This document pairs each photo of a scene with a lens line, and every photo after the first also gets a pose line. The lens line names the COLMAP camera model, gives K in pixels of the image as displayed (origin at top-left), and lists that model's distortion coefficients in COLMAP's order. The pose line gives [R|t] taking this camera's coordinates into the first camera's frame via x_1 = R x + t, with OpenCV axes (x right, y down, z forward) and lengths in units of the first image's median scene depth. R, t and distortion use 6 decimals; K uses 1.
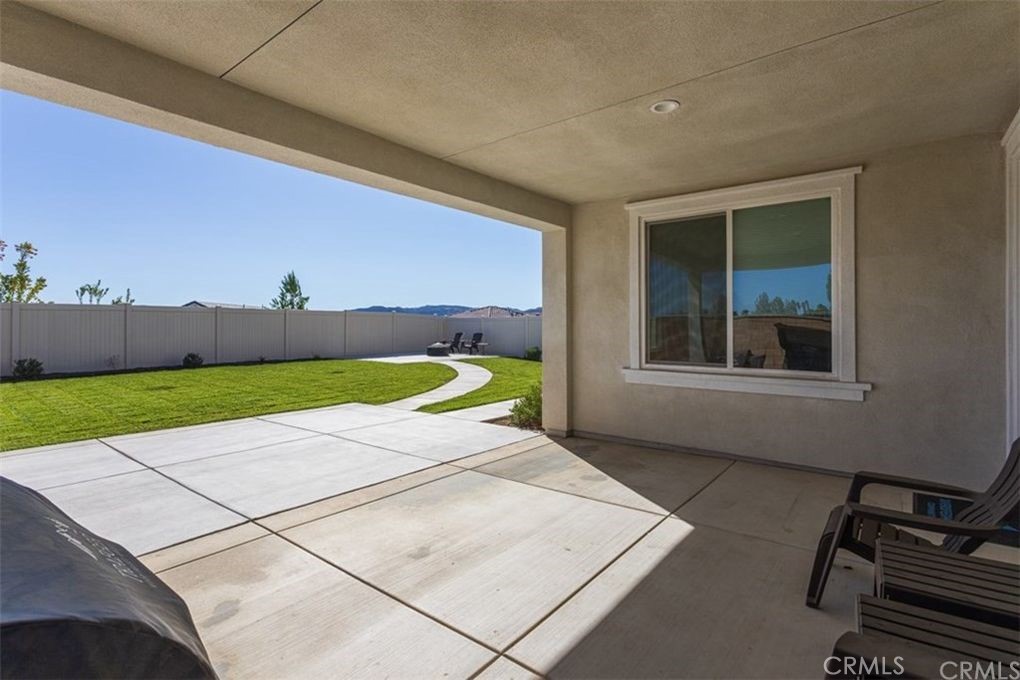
lens RADIAL K [[490.3, 0, 512.2], [0, 490.3, 334.5], [0, 0, 1]] dist [0.005354, 0.000510]
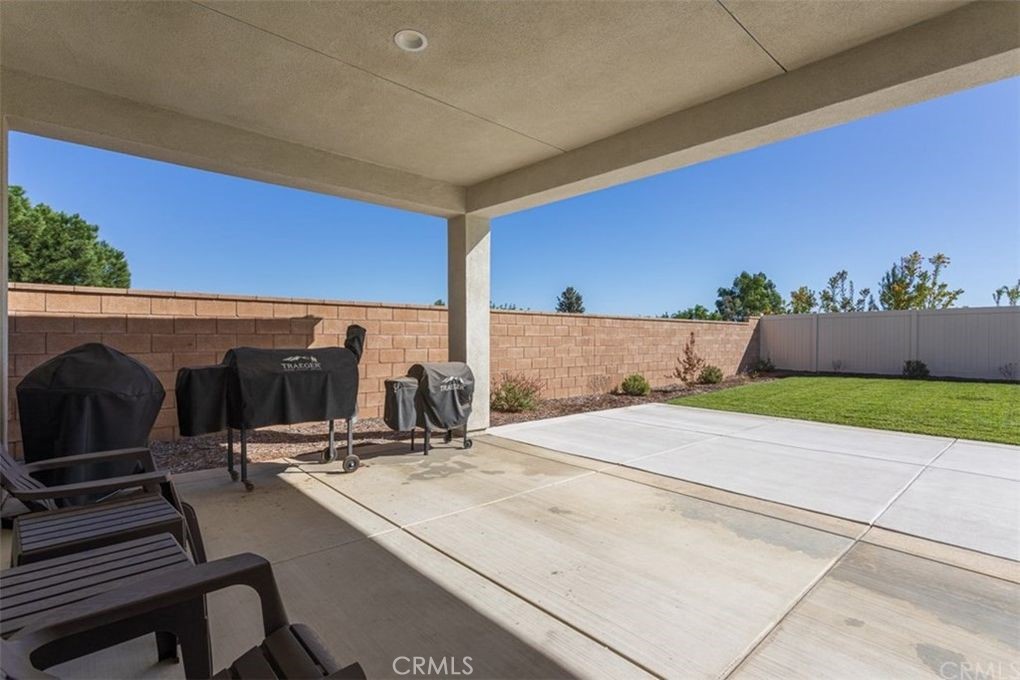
lens RADIAL K [[490.3, 0, 512.3], [0, 490.3, 338.8], [0, 0, 1]] dist [0.005354, 0.000510]
pose [[-0.171150, 0.000296, -0.985245, 0.684114], [-0.014748, 0.999887, 0.002863, 0.031657], [0.985135, 0.015021, -0.171127, 0.776014]]
